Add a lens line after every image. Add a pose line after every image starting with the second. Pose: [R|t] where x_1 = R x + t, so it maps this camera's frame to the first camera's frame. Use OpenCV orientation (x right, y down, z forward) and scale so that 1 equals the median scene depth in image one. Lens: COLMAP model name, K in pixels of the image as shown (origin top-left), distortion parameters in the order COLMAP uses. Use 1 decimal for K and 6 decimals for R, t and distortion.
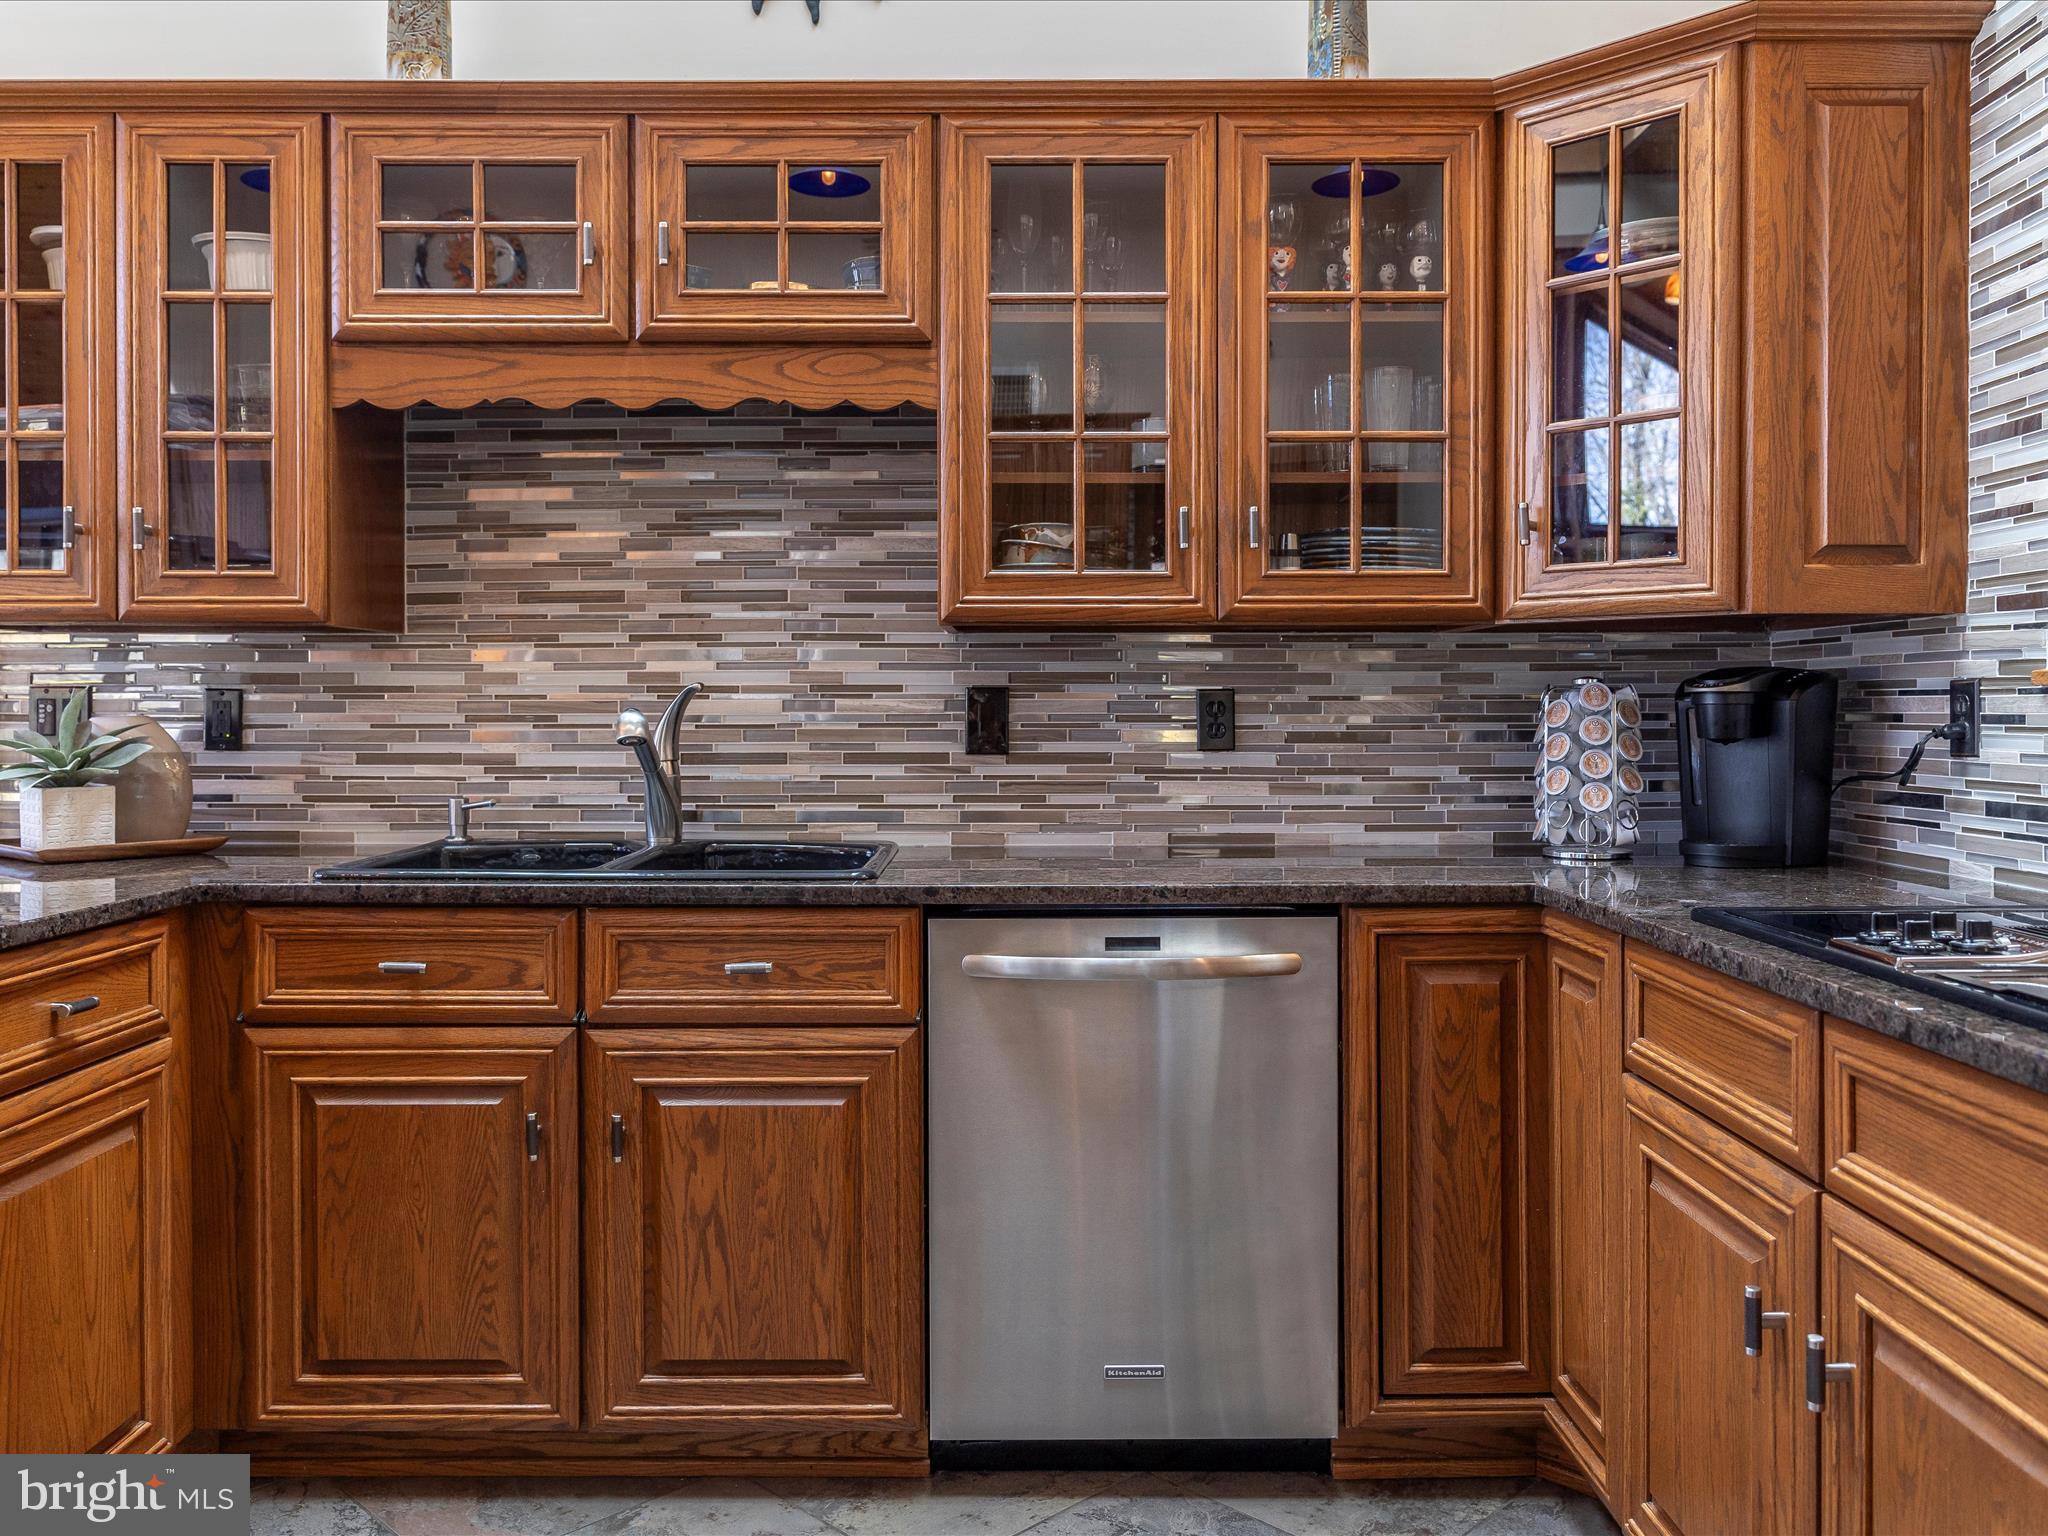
lens RADIAL K [[1594.0, 0, 1027.5], [0, 1594.0, 727.2], [0, 0, 1]] dist [-0.001832, 0.003428]
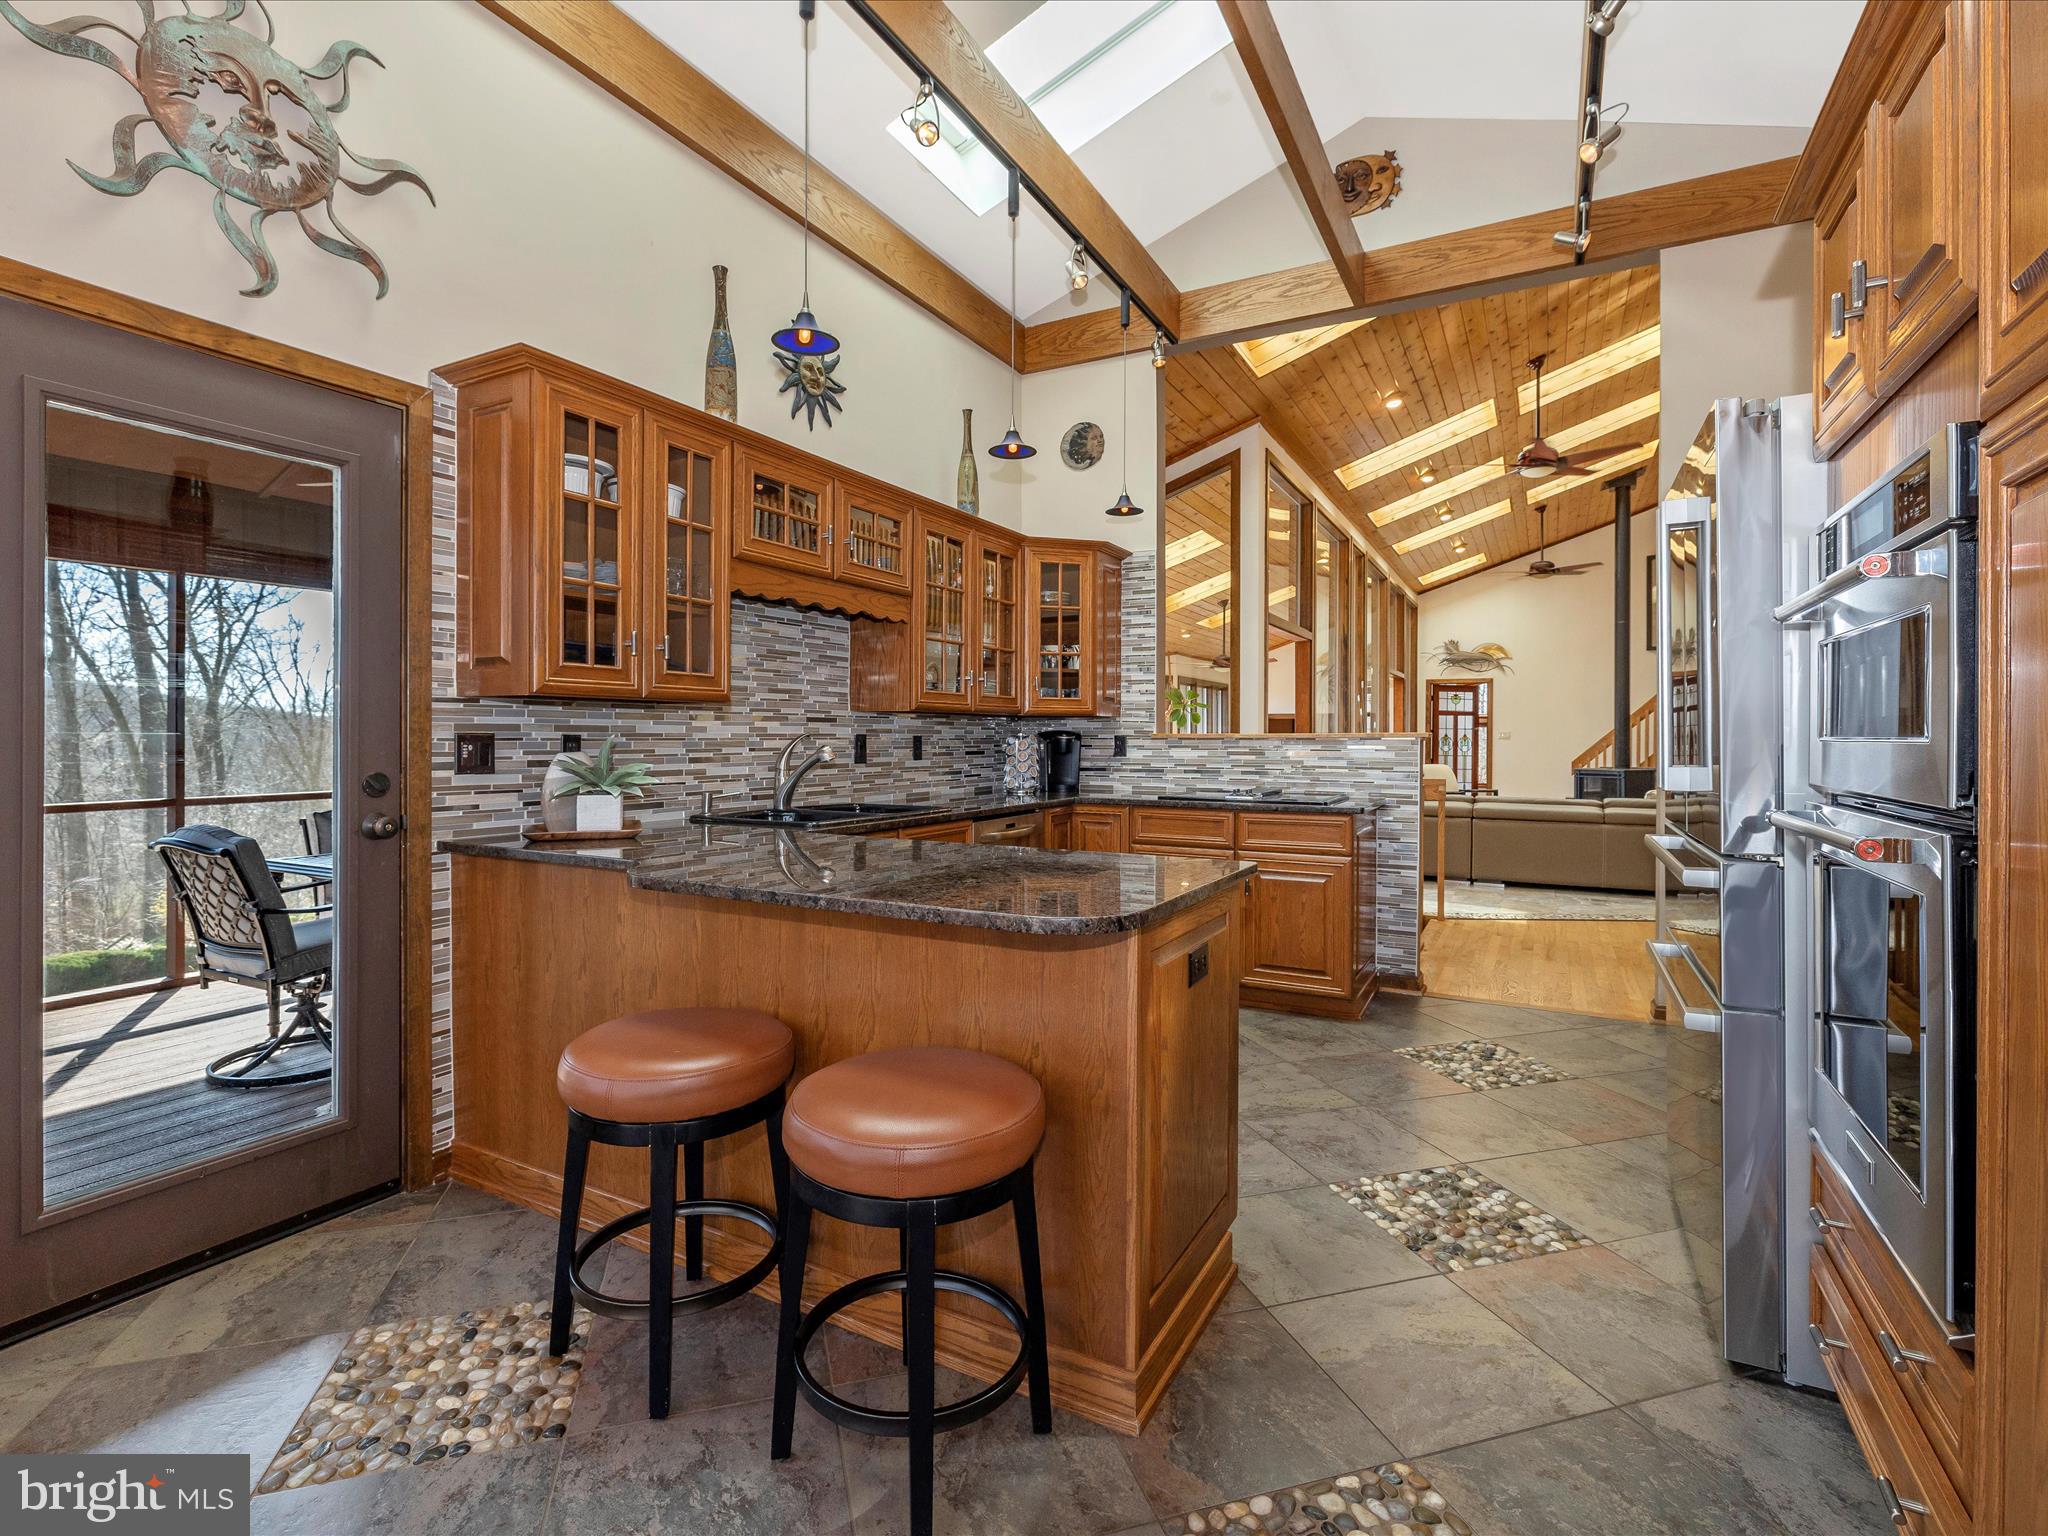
lens RADIAL K [[969.6, 0, 1016.0], [0, 969.6, 762.9], [0, 0, 1]] dist [0.000258, -0.000192]
pose [[0.482950, -0.022953, 0.875347, -1.159527], [0.018908, 0.999697, 0.015782, -0.001894], [-0.875444, 0.008929, 0.483238, 0.113747]]
